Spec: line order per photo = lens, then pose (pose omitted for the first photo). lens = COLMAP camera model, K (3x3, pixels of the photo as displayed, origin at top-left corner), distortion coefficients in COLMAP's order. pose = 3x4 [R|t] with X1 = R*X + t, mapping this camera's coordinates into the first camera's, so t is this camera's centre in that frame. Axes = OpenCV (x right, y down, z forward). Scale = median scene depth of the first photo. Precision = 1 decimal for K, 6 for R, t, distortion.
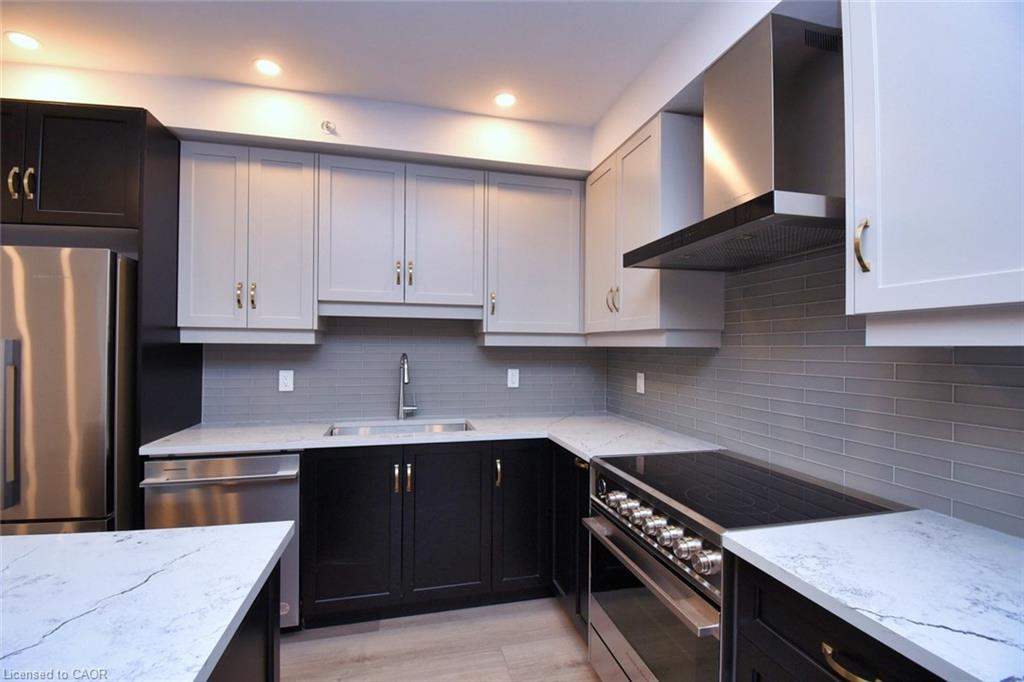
lens RADIAL K [[450.2, 0, 507.1], [0, 450.2, 344.8], [0, 0, 1]] dist [0.018275, -0.025164]
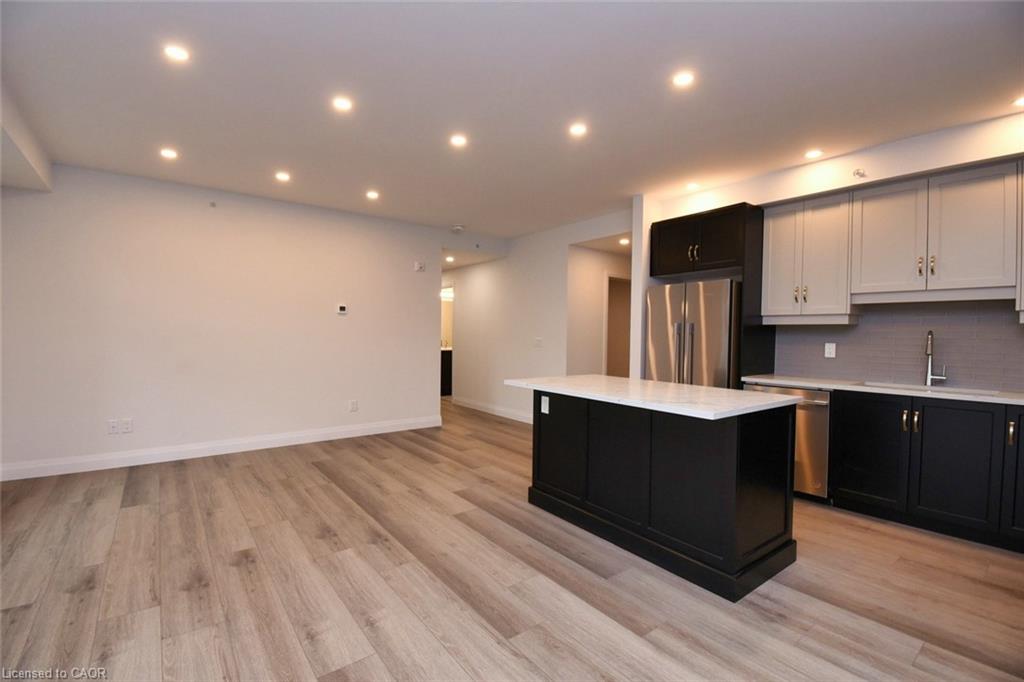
lens RADIAL K [[450.2, 0, 507.1], [0, 450.2, 344.8], [0, 0, 1]] dist [0.018275, -0.025164]
pose [[0.401766, 0.019315, -0.915539, 0.479358], [-0.003531, 0.999803, 0.019543, 0.042323], [0.915736, -0.004619, 0.401755, -0.607585]]
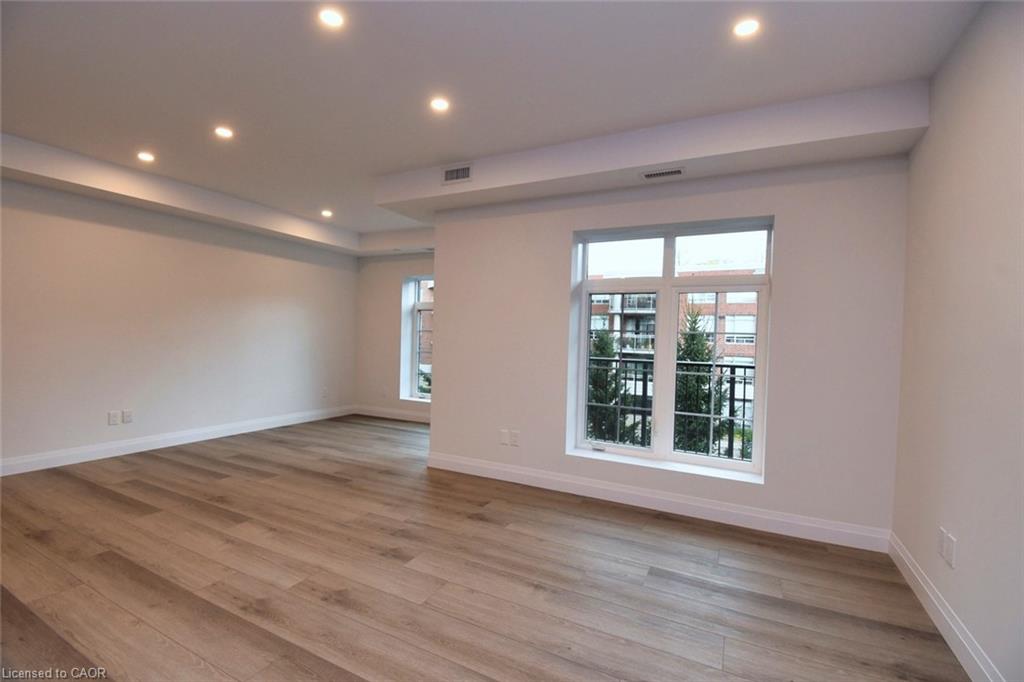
lens RADIAL K [[450.2, 0, 507.1], [0, 450.2, 344.8], [0, 0, 1]] dist [0.018275, -0.025164]
pose [[-0.753909, -0.041957, 0.655638, -1.640954], [-0.037087, 0.999085, 0.021290, 0.032008], [-0.655931, -0.008265, -0.754775, -0.098356]]
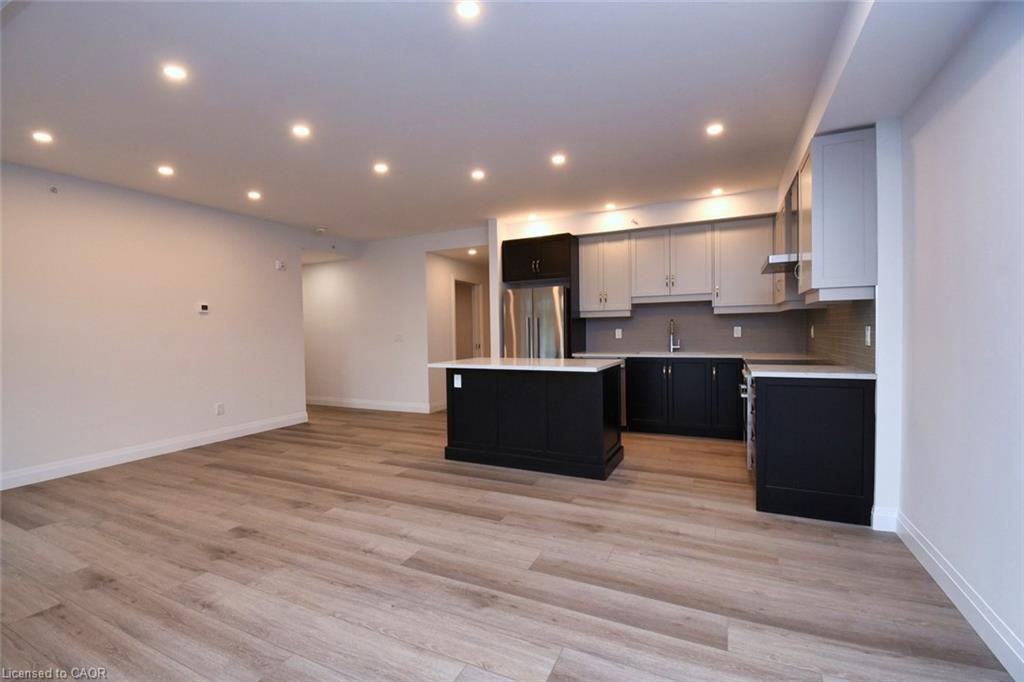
lens RADIAL K [[450.2, 0, 507.1], [0, 450.2, 344.8], [0, 0, 1]] dist [0.018275, -0.025164]
pose [[0.774217, -0.001734, -0.632918, 0.557692], [0.027276, 0.999159, 0.030628, 0.058535], [0.632332, -0.040976, 0.773613, -1.214744]]
